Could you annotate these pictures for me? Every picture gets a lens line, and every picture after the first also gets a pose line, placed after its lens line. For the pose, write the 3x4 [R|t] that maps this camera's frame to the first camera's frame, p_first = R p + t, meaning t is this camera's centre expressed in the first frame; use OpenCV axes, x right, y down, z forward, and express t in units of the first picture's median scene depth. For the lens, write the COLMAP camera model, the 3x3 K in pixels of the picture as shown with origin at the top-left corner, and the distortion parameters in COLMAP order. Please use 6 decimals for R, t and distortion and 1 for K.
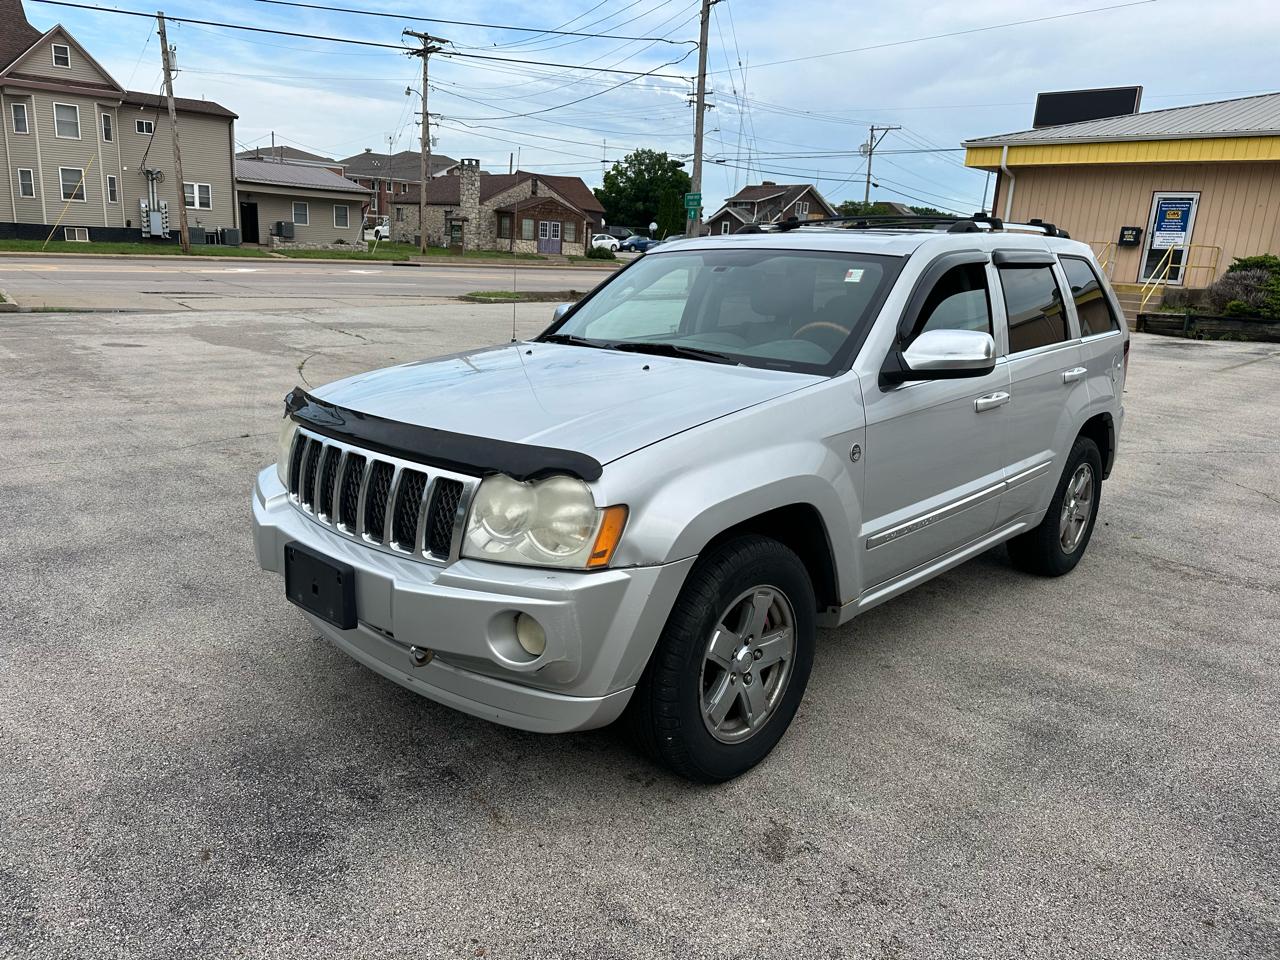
lens RADIAL K [[900.2, 0, 634.6], [0, 900.2, 473.4], [0, 0, 1]] dist [0.027343, -0.034399]
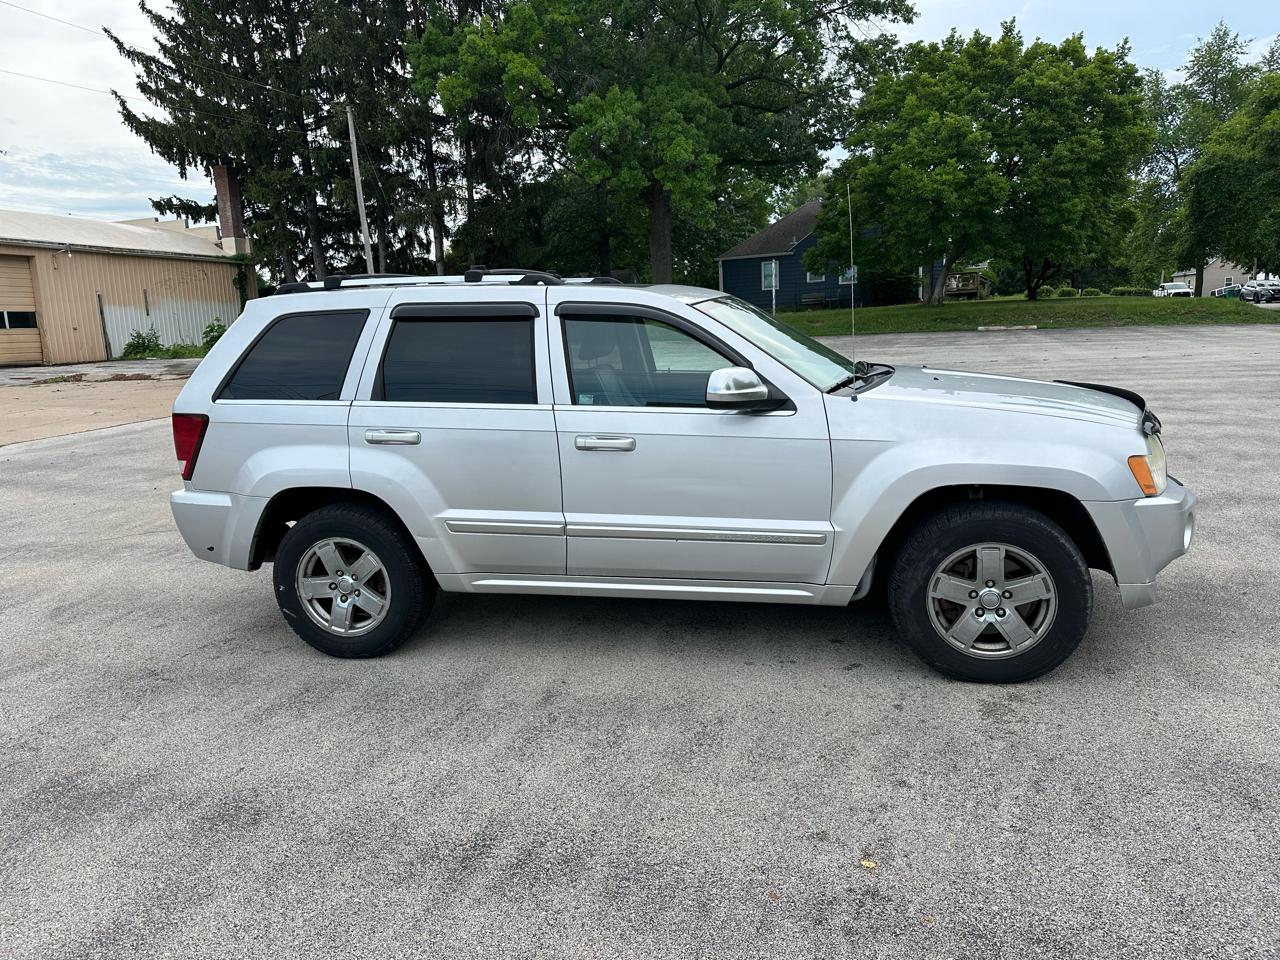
lens RADIAL K [[900.2, 0, 641.2], [0, 900.2, 468.4], [0, 0, 1]] dist [0.027343, -0.034399]
pose [[-0.509144, -0.164458, 0.844823, -0.139725], [0.228399, 0.920565, 0.316850, -0.073147], [-0.829823, 0.354279, -0.431138, 0.279131]]
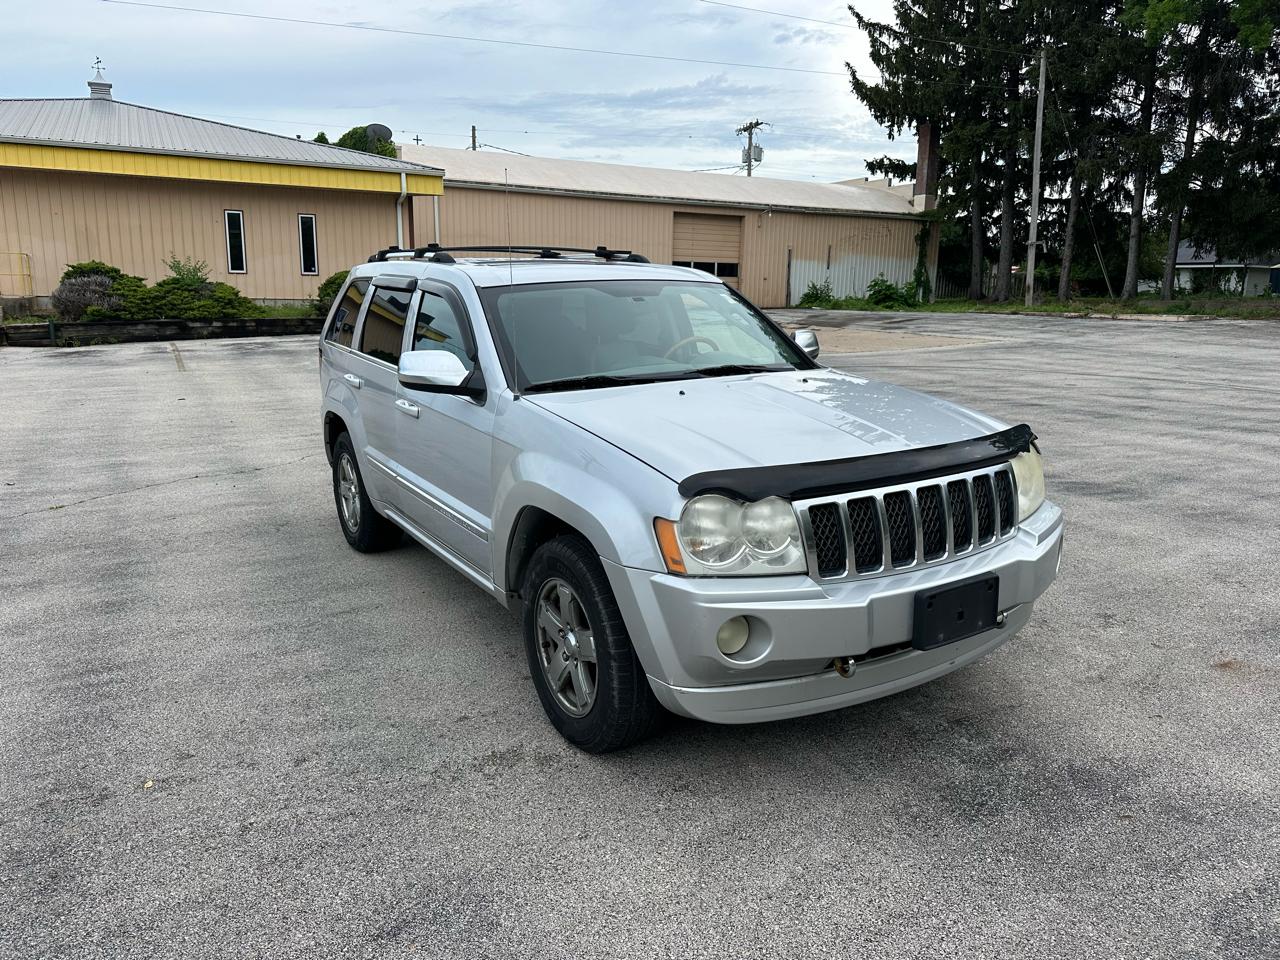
lens RADIAL K [[900.2, 0, 640.5], [0, 900.2, 469.1], [0, 0, 1]] dist [0.027343, -0.034399]
pose [[0.250704, -0.233969, 0.939365, -0.160531], [0.239038, 0.955269, 0.174134, -0.035467], [-0.938088, 0.180887, 0.295418, 0.114922]]
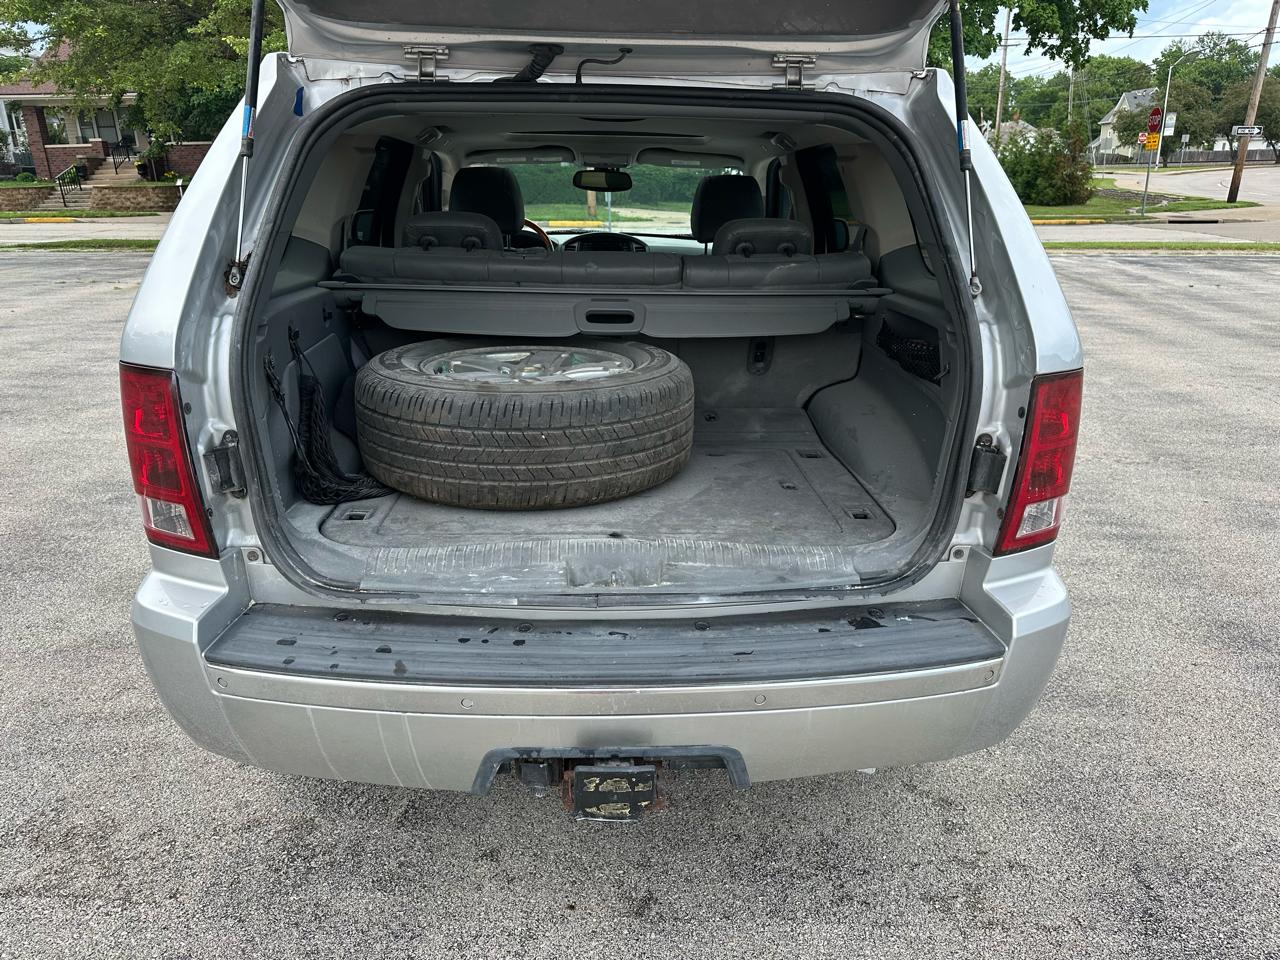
lens RADIAL K [[900.2, 0, 640.5], [0, 900.2, 480.9], [0, 0, 1]] dist [0.027343, -0.034399]
pose [[-0.694867, 0.190516, -0.693443, 0.144901], [-0.195498, 0.877911, 0.437096, -0.062024], [0.692055, 0.439290, -0.572786, 0.294433]]
